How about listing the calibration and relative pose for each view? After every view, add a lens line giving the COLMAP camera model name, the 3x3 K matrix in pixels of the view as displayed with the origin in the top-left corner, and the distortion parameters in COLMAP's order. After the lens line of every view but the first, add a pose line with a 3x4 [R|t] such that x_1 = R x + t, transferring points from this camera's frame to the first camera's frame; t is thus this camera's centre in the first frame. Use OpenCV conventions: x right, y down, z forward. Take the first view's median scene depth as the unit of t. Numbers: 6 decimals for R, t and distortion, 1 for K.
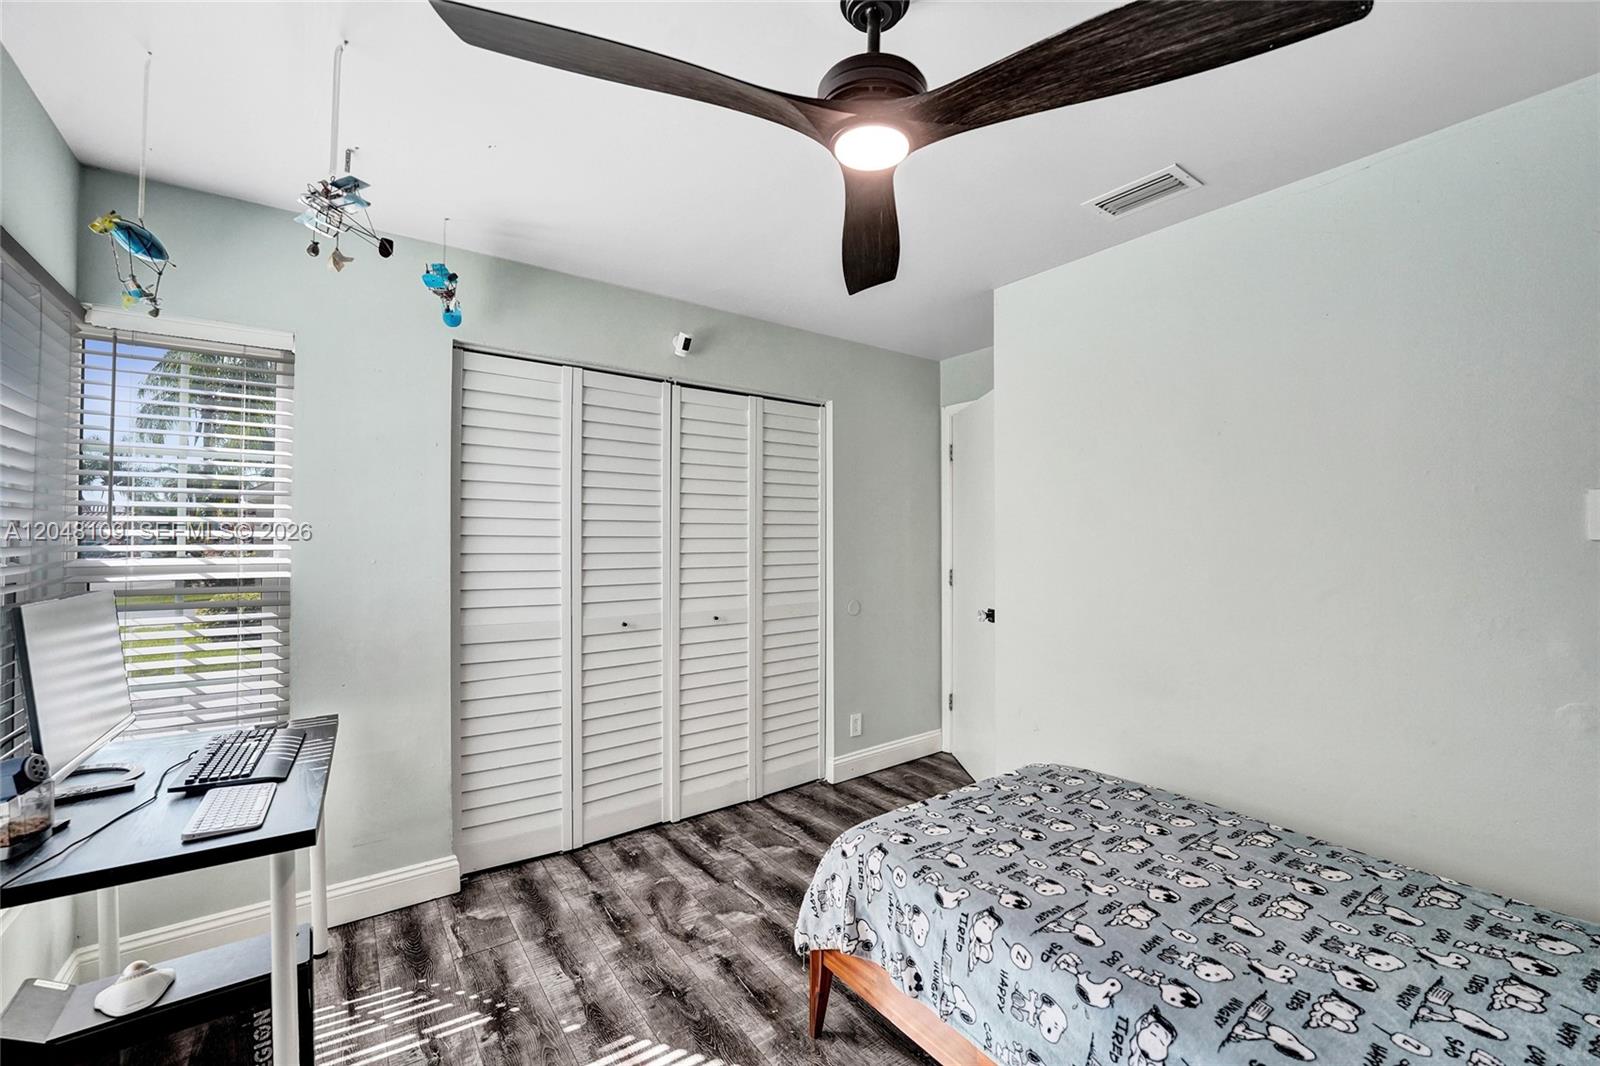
lens RADIAL K [[685.0, 0, 800.0], [0, 685.0, 533.0], [0, 0, 1]] dist [-0.000838, -0.000258]
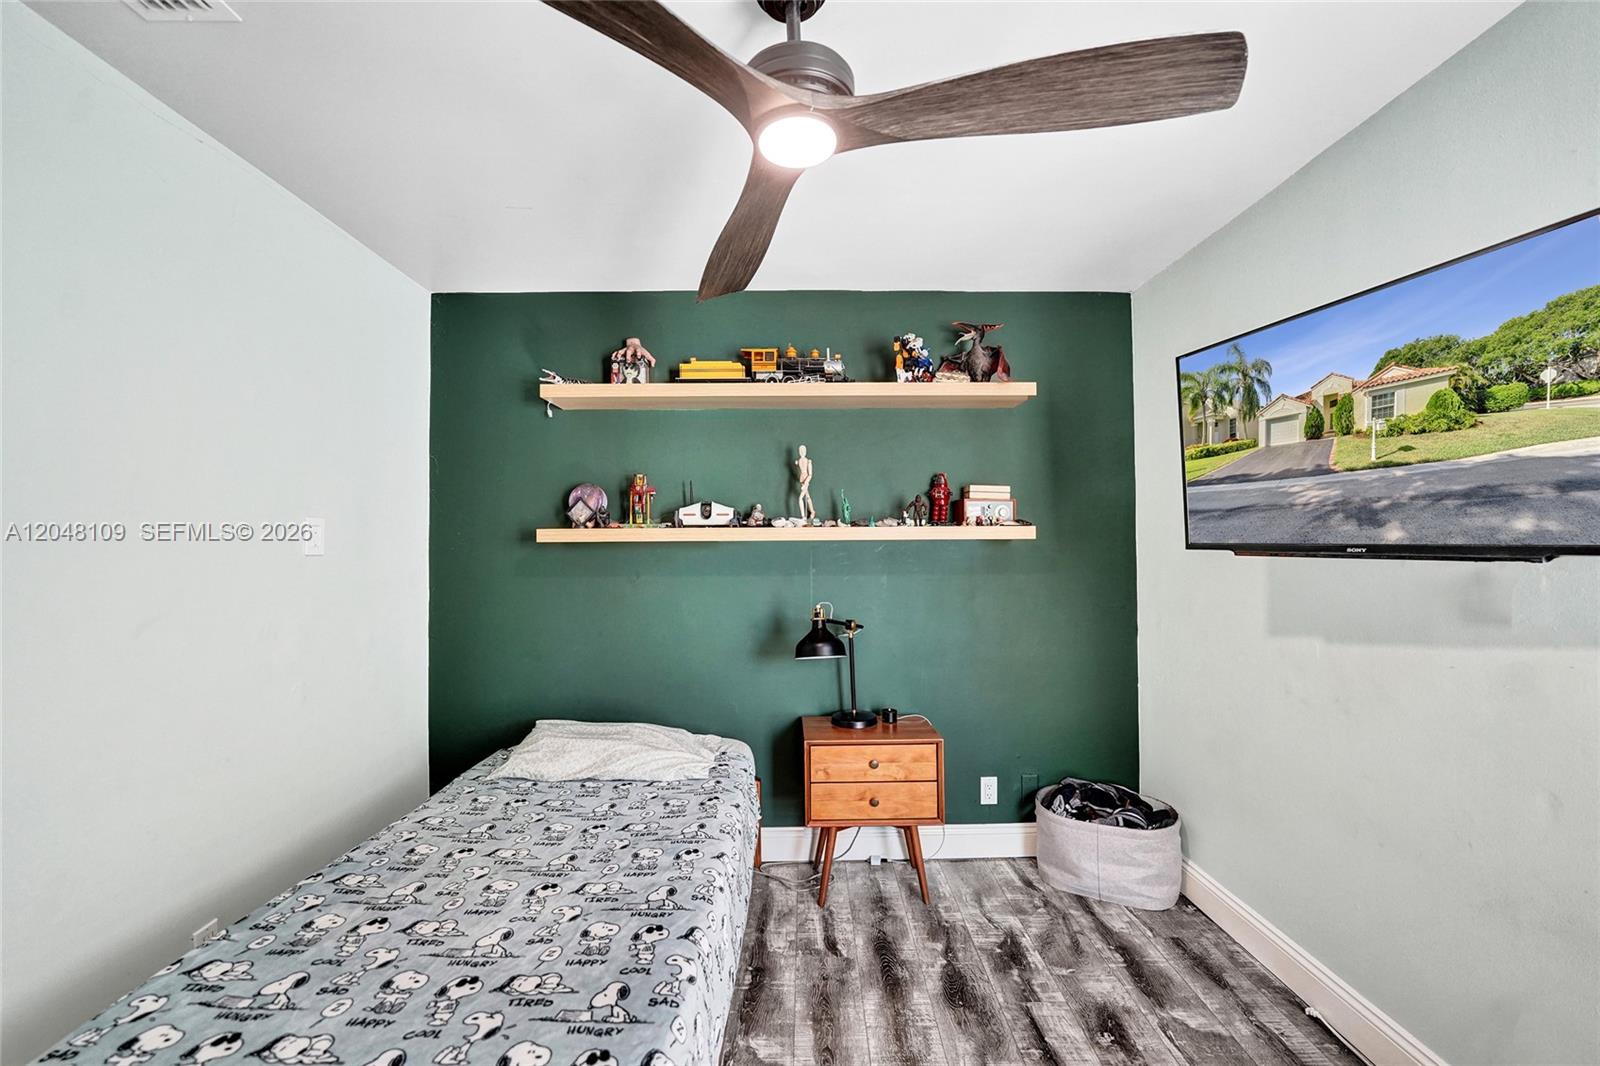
lens RADIAL K [[685.0, 0, 800.0], [0, 685.0, 533.0], [0, 0, 1]] dist [-0.000838, -0.000258]
pose [[-0.805903, 0.037882, 0.590834, -0.386415], [0.029309, 0.999280, -0.024094, 0.038317], [-0.591321, -0.002101, -0.806433, 1.590931]]
